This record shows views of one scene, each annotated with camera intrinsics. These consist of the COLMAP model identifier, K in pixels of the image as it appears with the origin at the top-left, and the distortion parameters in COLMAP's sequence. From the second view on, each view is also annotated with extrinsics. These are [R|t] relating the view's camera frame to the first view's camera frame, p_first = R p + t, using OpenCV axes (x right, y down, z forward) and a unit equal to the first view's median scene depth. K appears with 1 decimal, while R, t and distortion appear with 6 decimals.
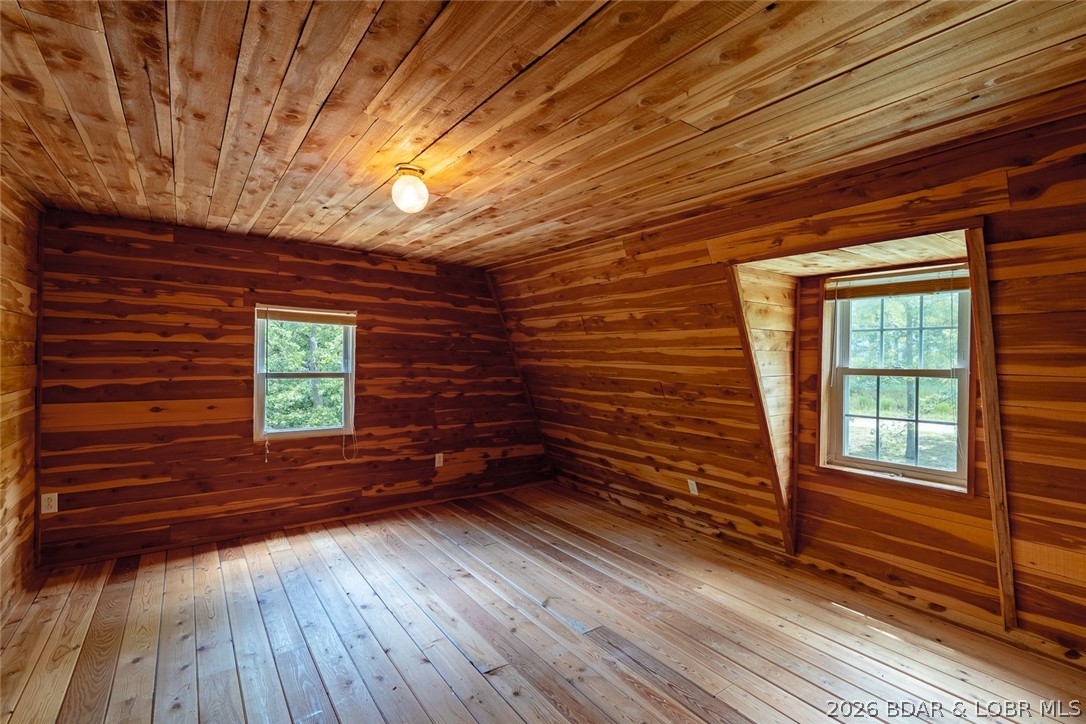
lens RADIAL K [[479.5, 0, 543.0], [0, 479.5, 362.0], [0, 0, 1]] dist [-0.001712, 0.000672]
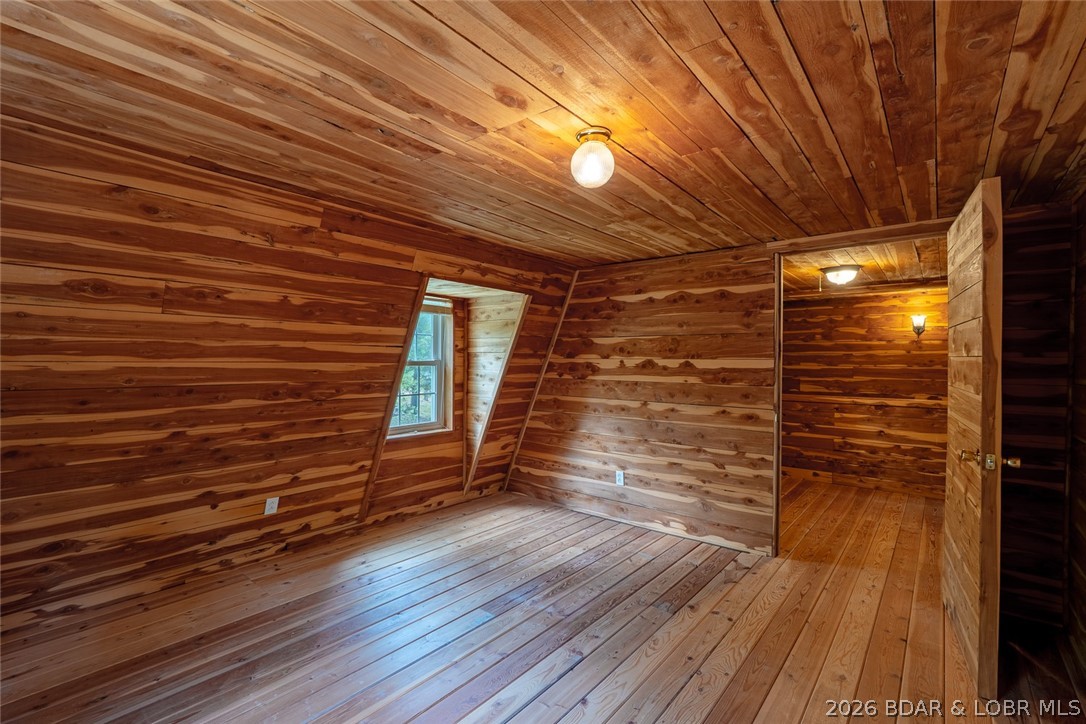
lens RADIAL K [[488.8, 0, 536.3], [0, 488.8, 362.2], [0, 0, 1]] dist [-0.002726, -0.000021]
pose [[-0.226479, -0.026981, 0.973642, -0.692631], [-0.008326, 0.999633, 0.025764, -0.020025], [-0.973981, -0.002272, -0.226620, 0.819305]]
